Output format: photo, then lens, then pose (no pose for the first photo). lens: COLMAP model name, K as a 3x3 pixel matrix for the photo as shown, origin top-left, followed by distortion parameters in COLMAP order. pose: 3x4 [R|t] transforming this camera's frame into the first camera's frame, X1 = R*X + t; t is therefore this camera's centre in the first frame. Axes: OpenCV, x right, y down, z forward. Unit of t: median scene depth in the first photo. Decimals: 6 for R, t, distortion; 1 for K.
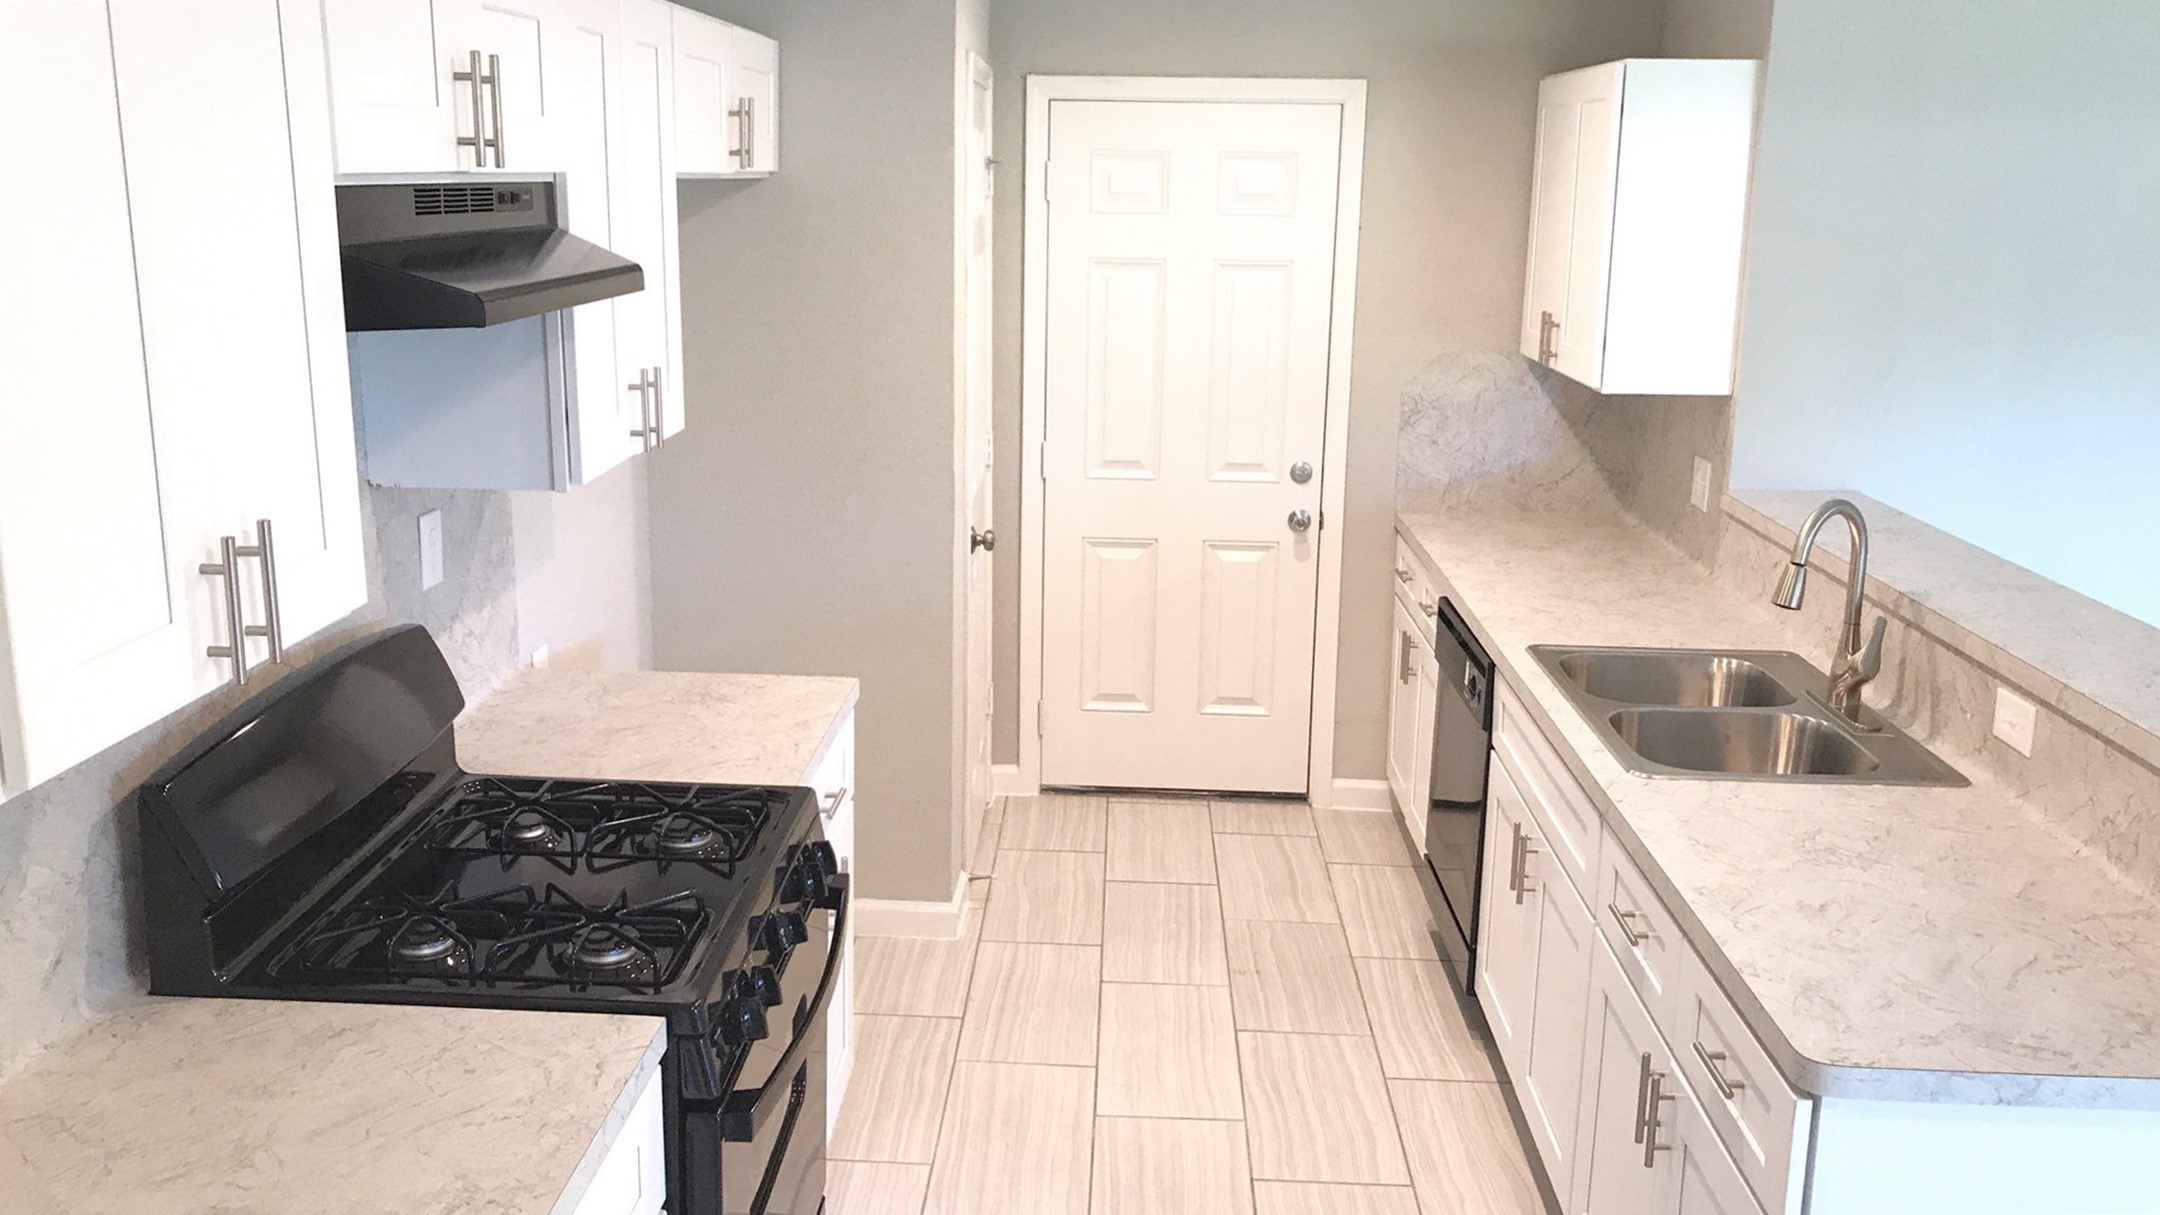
lens RADIAL K [[1783.4, 0, 1062.2], [0, 1783.4, 632.0], [0, 0, 1]] dist [0.021607, -0.020173]
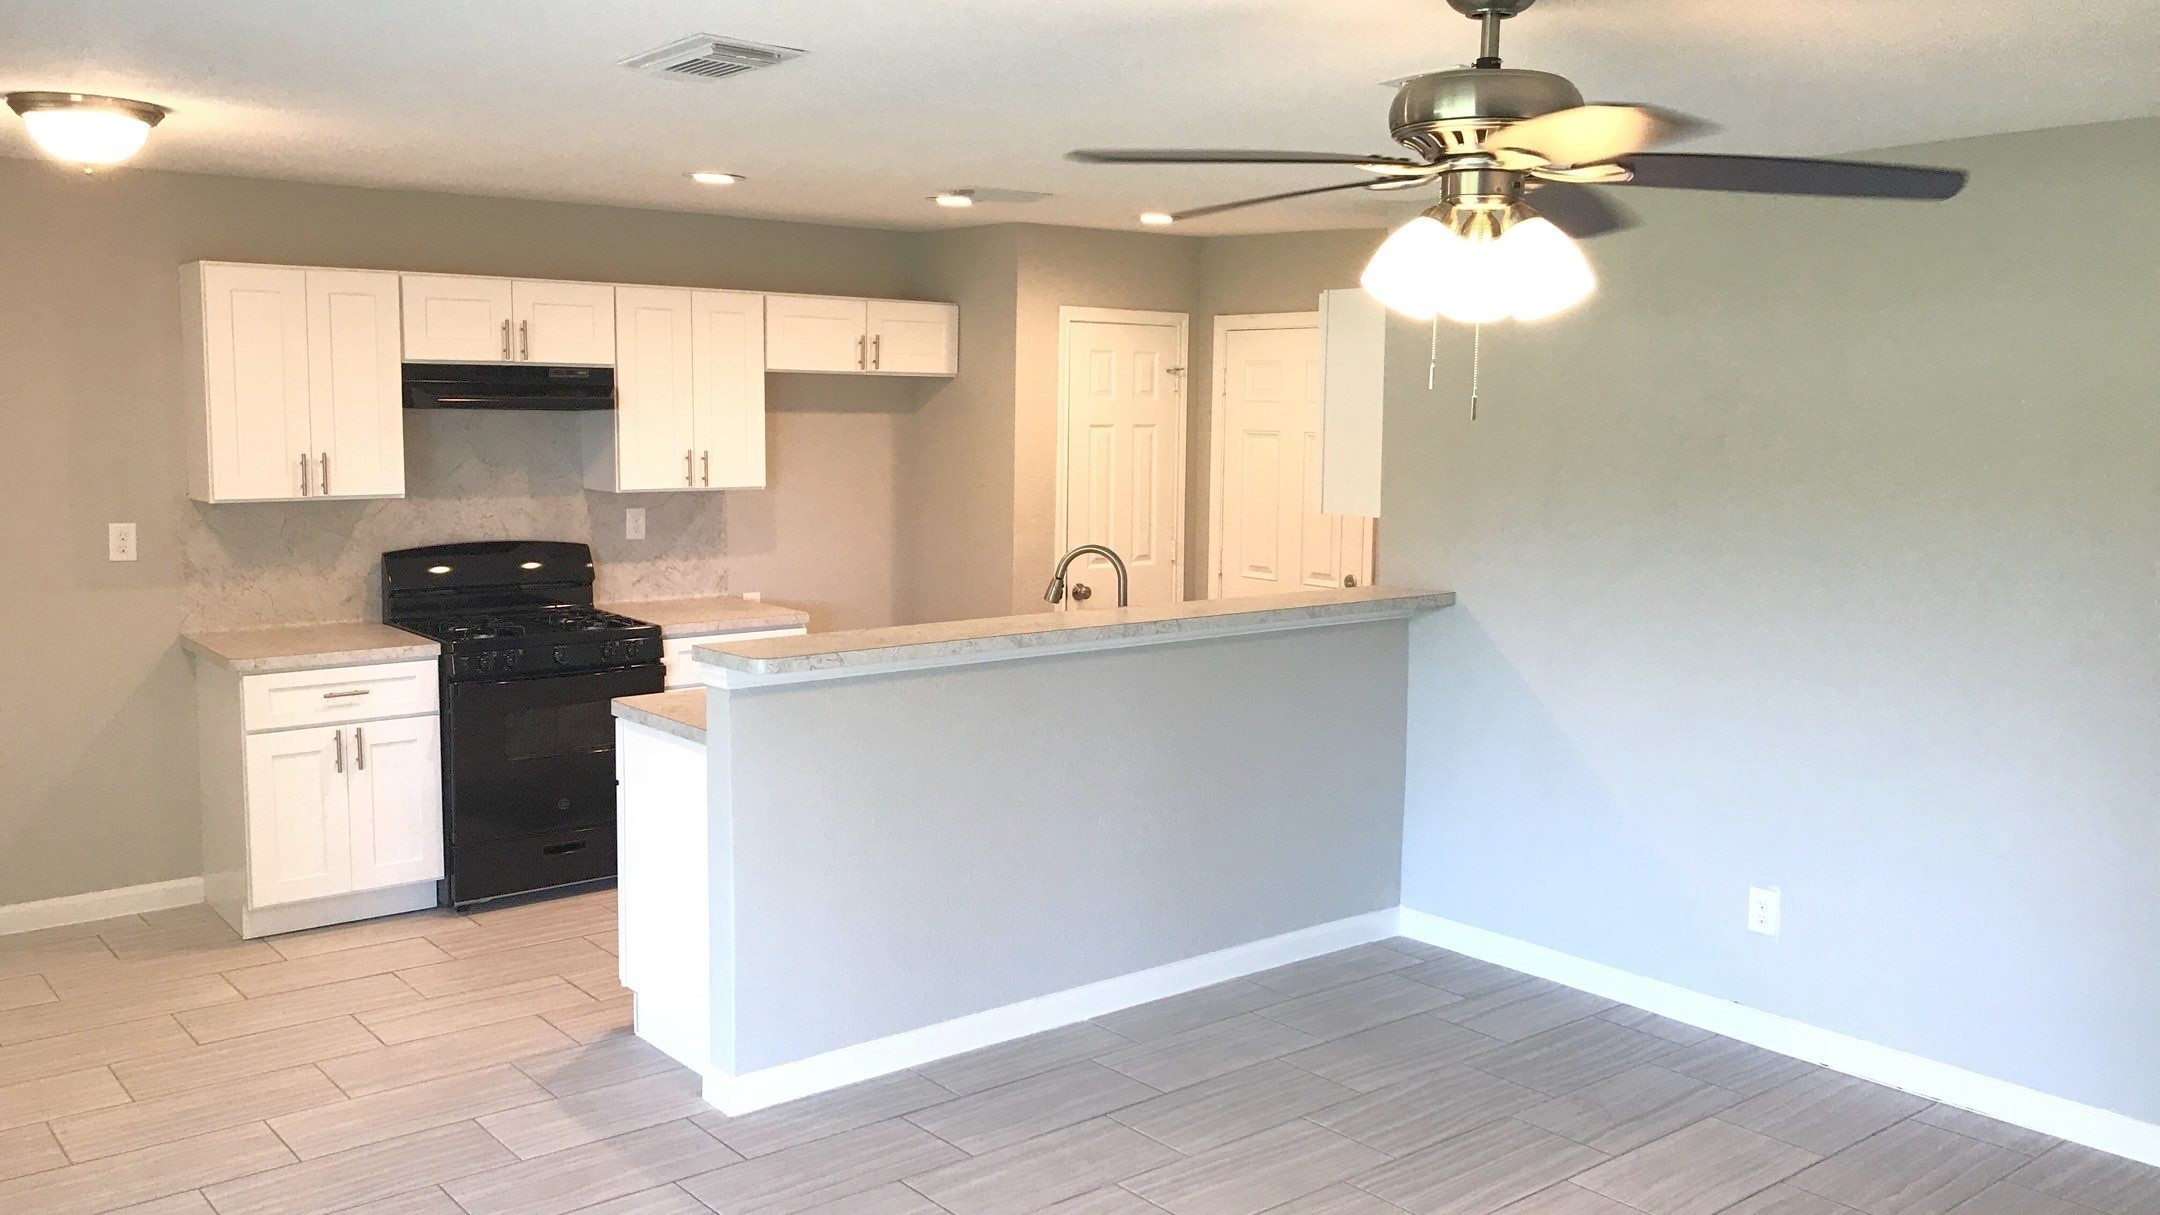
lens RADIAL K [[1783.4, 0, 1087.6], [0, 1783.4, 605.1], [0, 0, 1]] dist [0.021607, -0.020173]
pose [[0.675205, 0.082142, -0.733043, 1.482259], [-0.189149, 0.979832, -0.064429, 0.081874], [0.712967, 0.182157, 0.677124, -0.128806]]
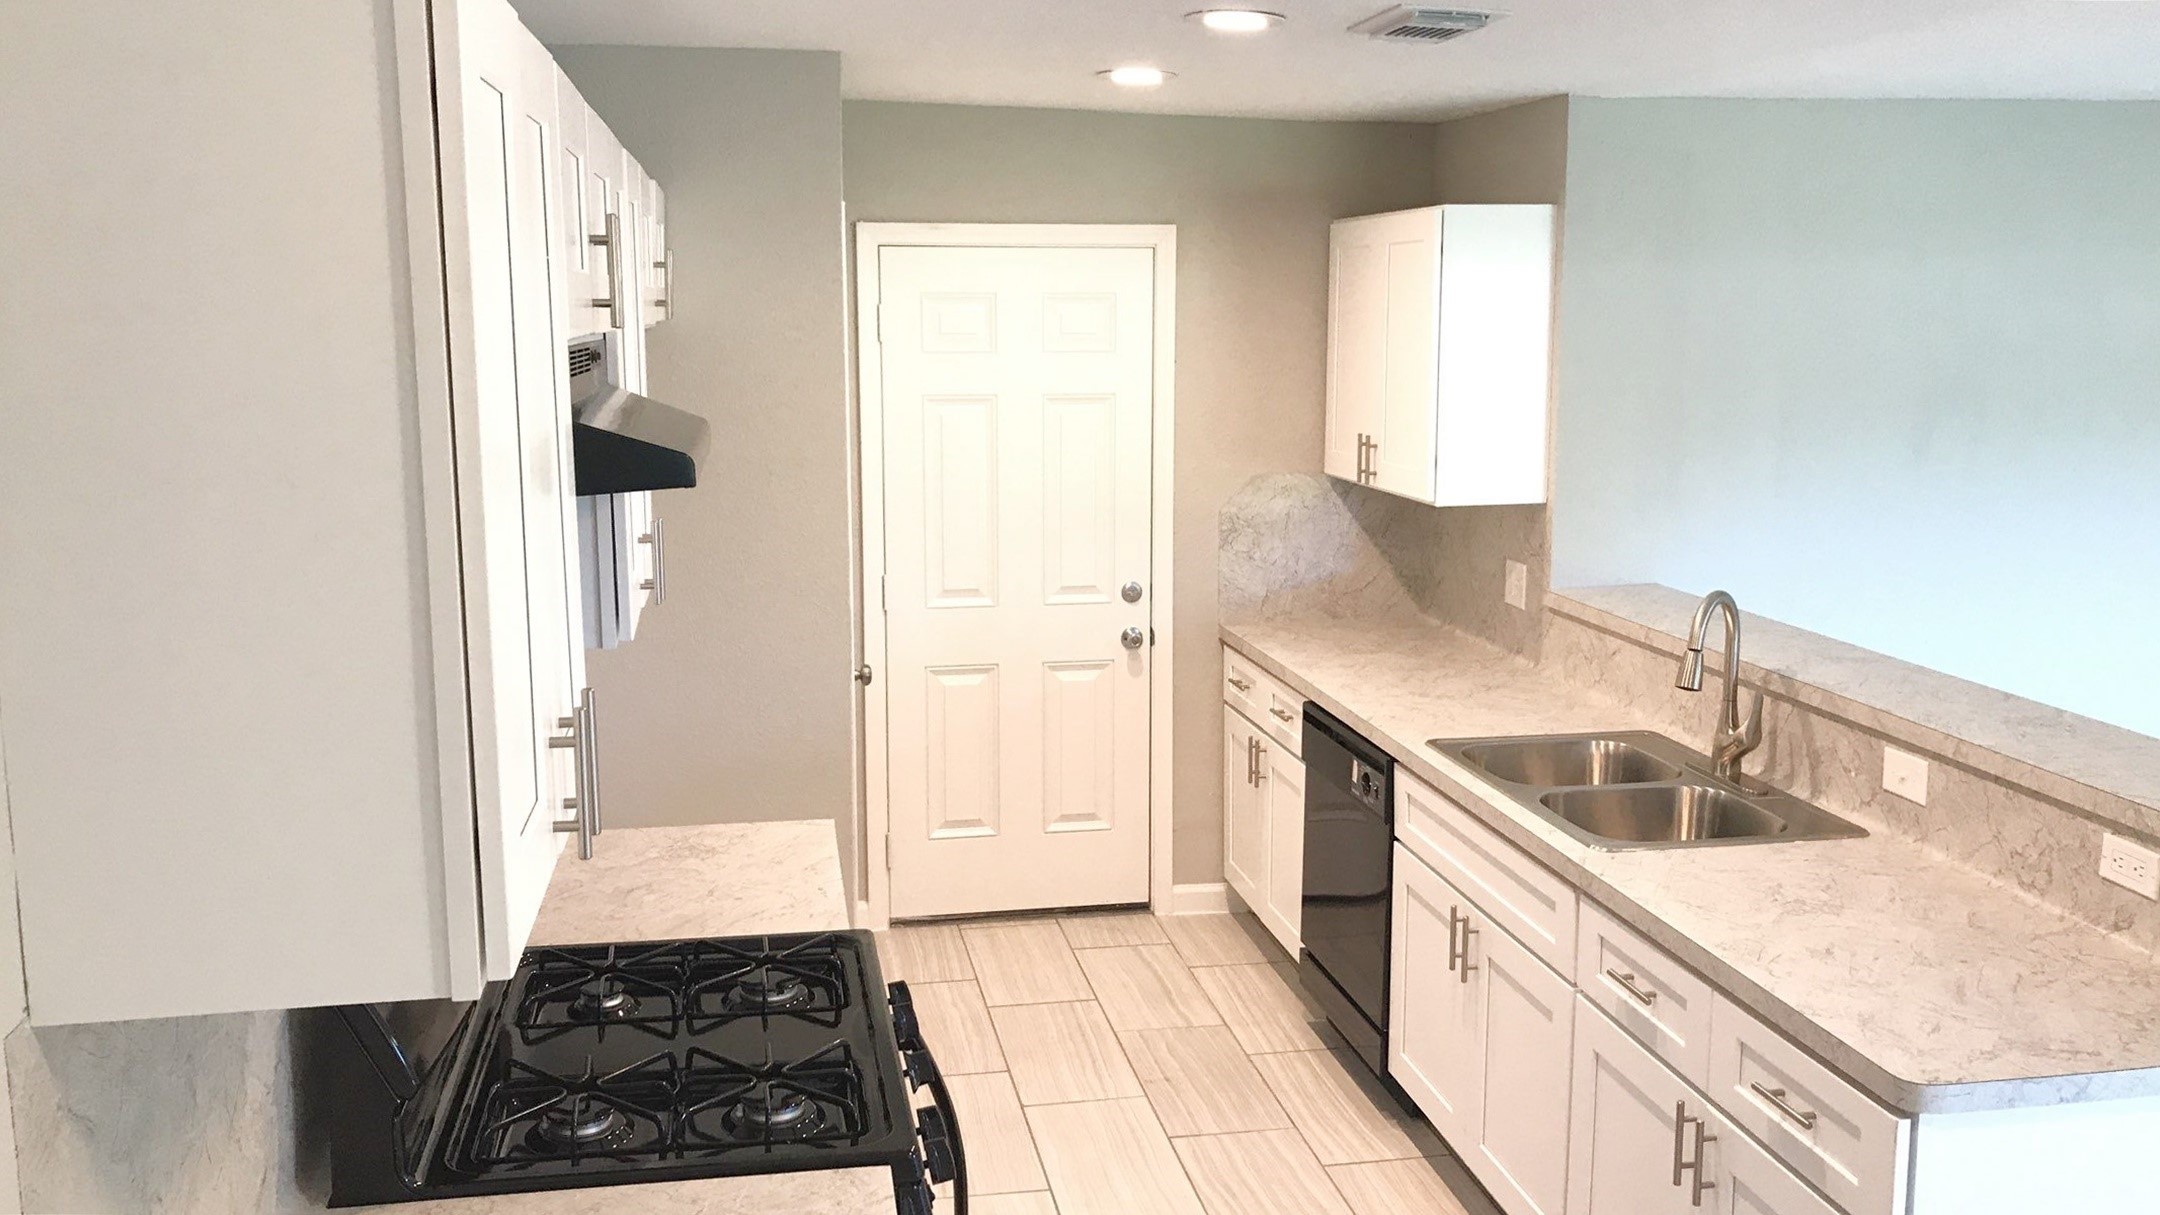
lens RADIAL K [[1783.4, 0, 1067.8], [0, 1783.4, 615.8], [0, 0, 1]] dist [0.021607, -0.020173]
pose [[0.975317, -0.053939, 0.214121, -0.183999], [0.070537, 0.995005, -0.070641, -0.007043], [-0.209241, 0.084000, 0.974250, -0.010821]]
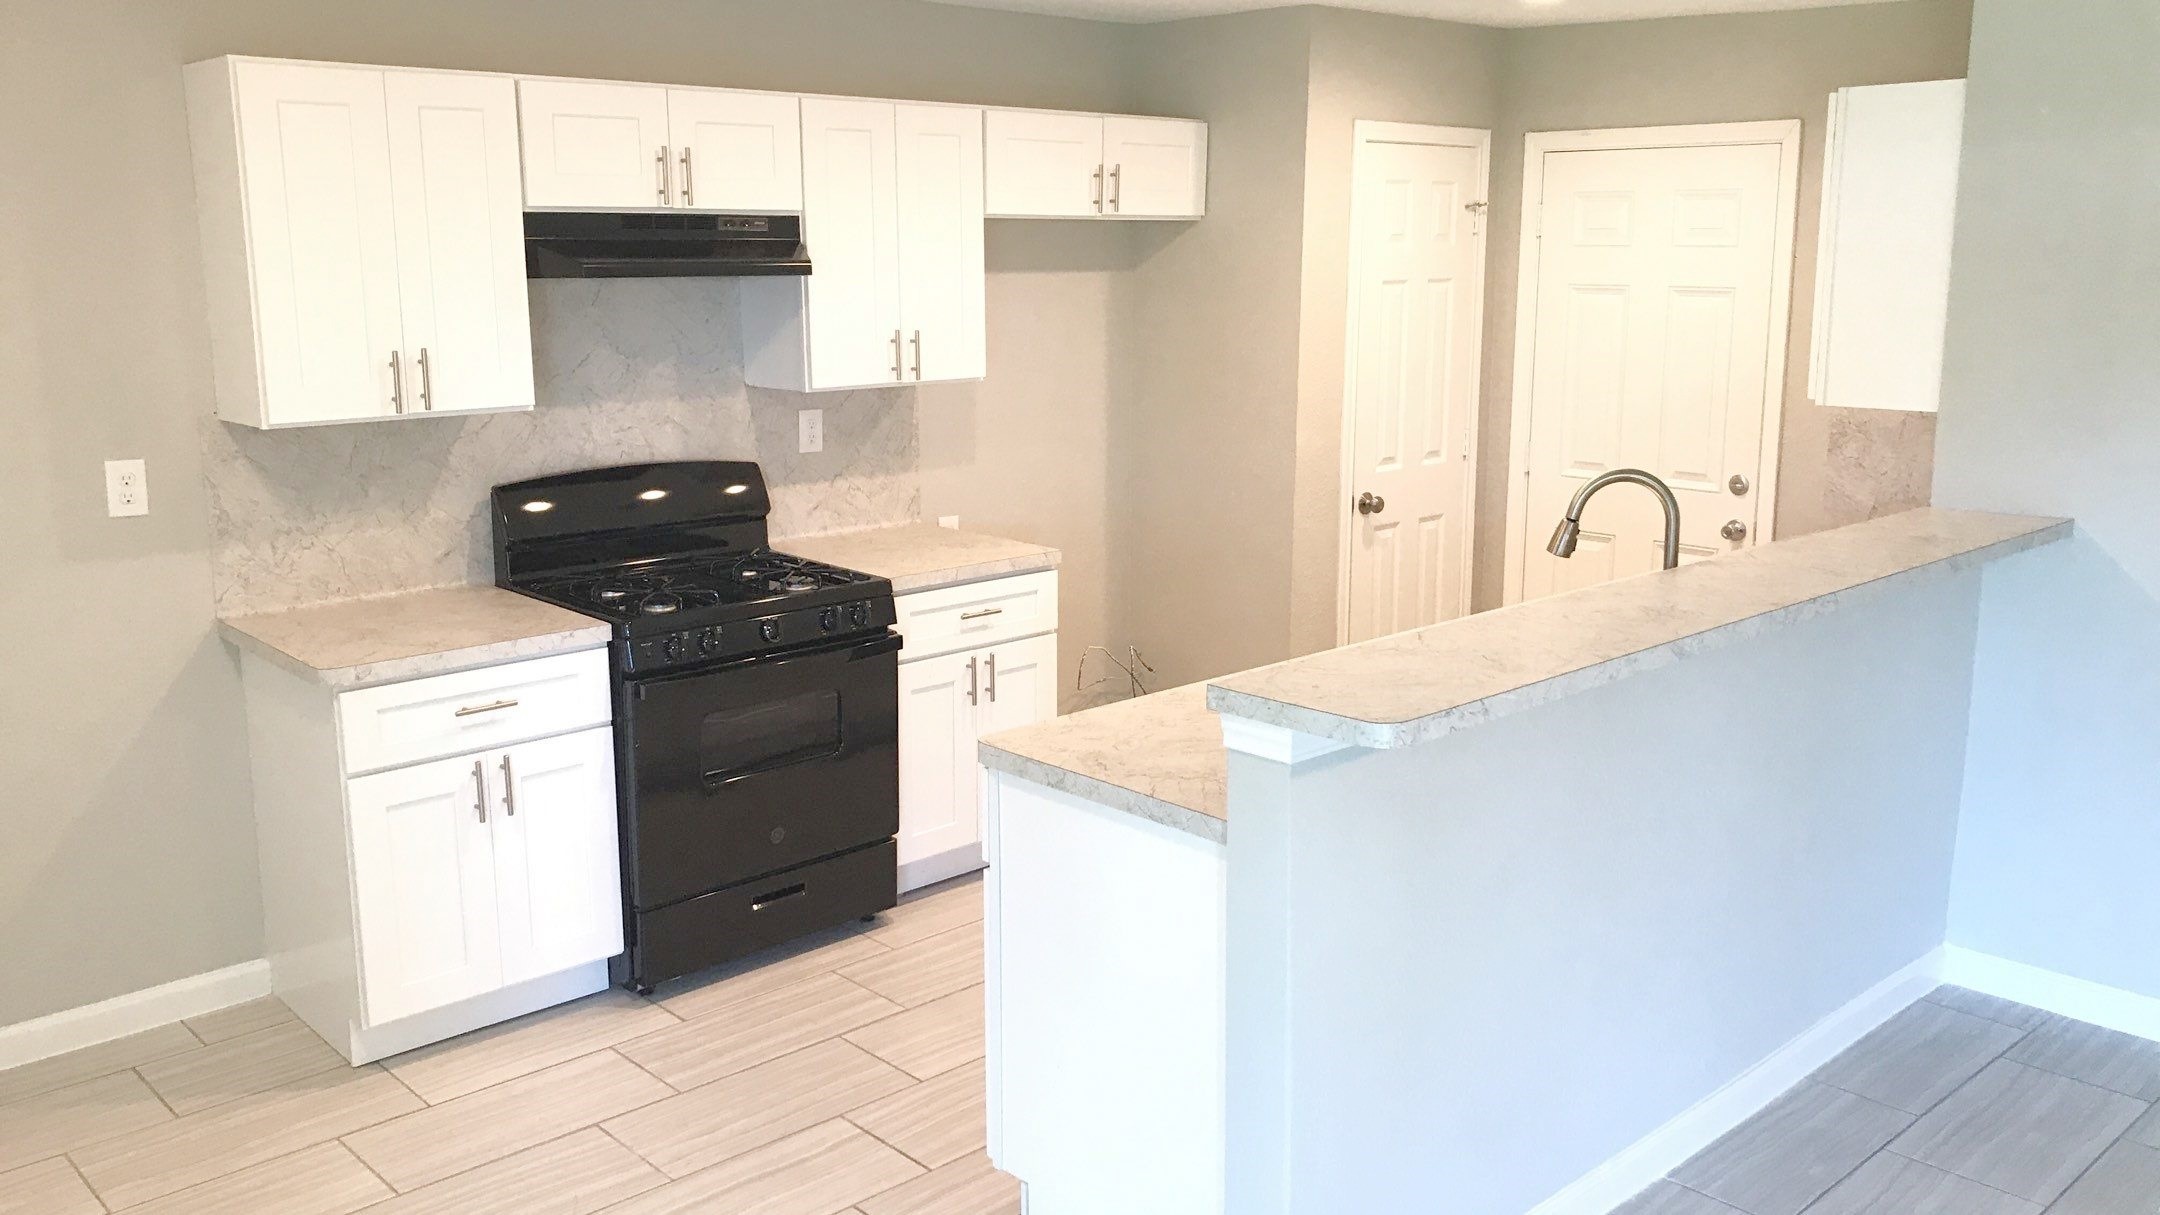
lens RADIAL K [[1783.4, 0, 1076.9], [0, 1783.4, 607.2], [0, 0, 1]] dist [0.021607, -0.020173]
pose [[0.717777, 0.126496, -0.684686, 0.860853], [-0.163326, 0.986510, 0.011039, 0.051268], [0.676846, 0.103903, 0.728755, -0.057684]]
